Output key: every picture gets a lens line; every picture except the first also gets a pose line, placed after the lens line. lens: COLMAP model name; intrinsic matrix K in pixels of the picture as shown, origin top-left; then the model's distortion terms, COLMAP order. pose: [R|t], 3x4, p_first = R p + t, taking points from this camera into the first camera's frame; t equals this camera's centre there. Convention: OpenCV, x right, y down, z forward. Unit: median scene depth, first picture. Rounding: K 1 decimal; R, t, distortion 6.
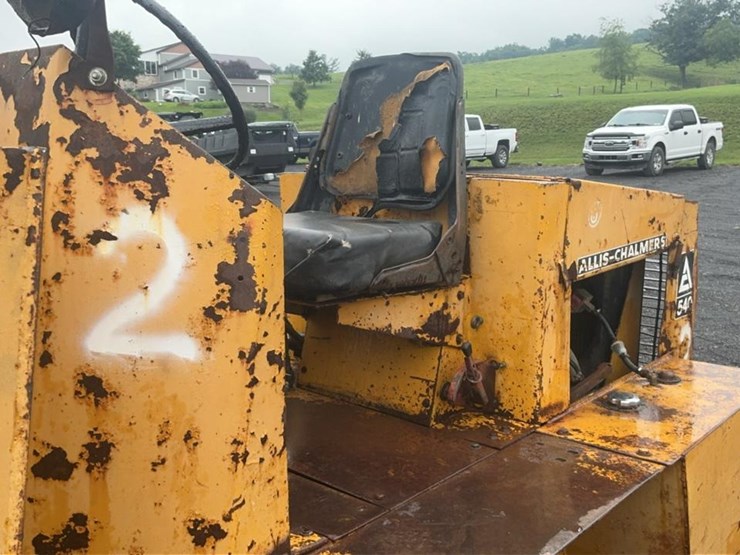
lens RADIAL K [[804.1, 0, 377.8], [0, 804.1, 275.8], [0, 0, 1]] dist [0.075036, 0.000000]
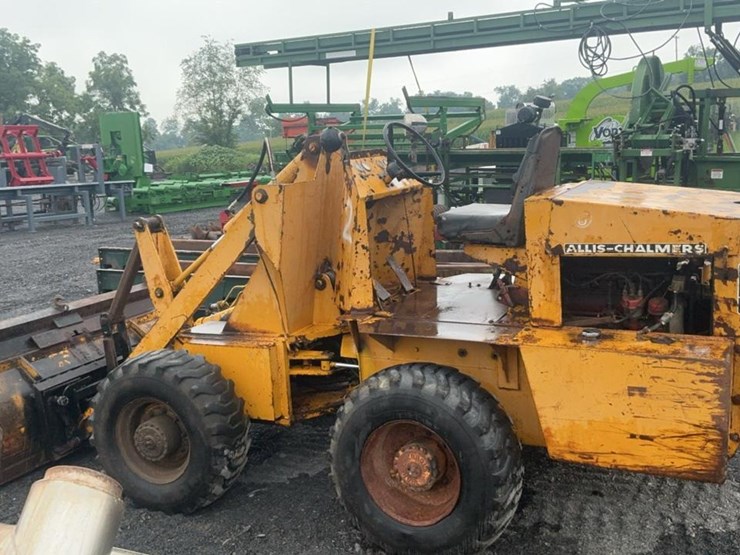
lens RADIAL K [[804.1, 0, 368.0], [0, 804.1, 276.2], [0, 0, 1]] dist [0.075036, 0.000000]
pose [[0.234706, 0.167613, -0.957507, 1.831317], [-0.117111, 0.982723, 0.143321, -0.152111], [0.964986, 0.078496, 0.250280, 0.134758]]
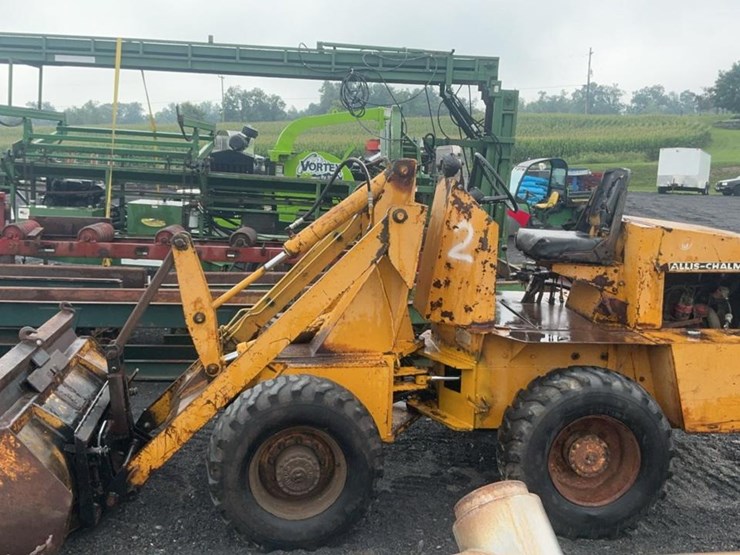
lens RADIAL K [[804.1, 0, 364.7], [0, 804.1, 275.1], [0, 0, 1]] dist [0.075036, 0.000000]
pose [[0.730657, 0.132652, -0.669735, 1.127594], [-0.153335, 0.987767, 0.028360, 0.078838], [0.665304, 0.081972, 0.742059, -1.225969]]
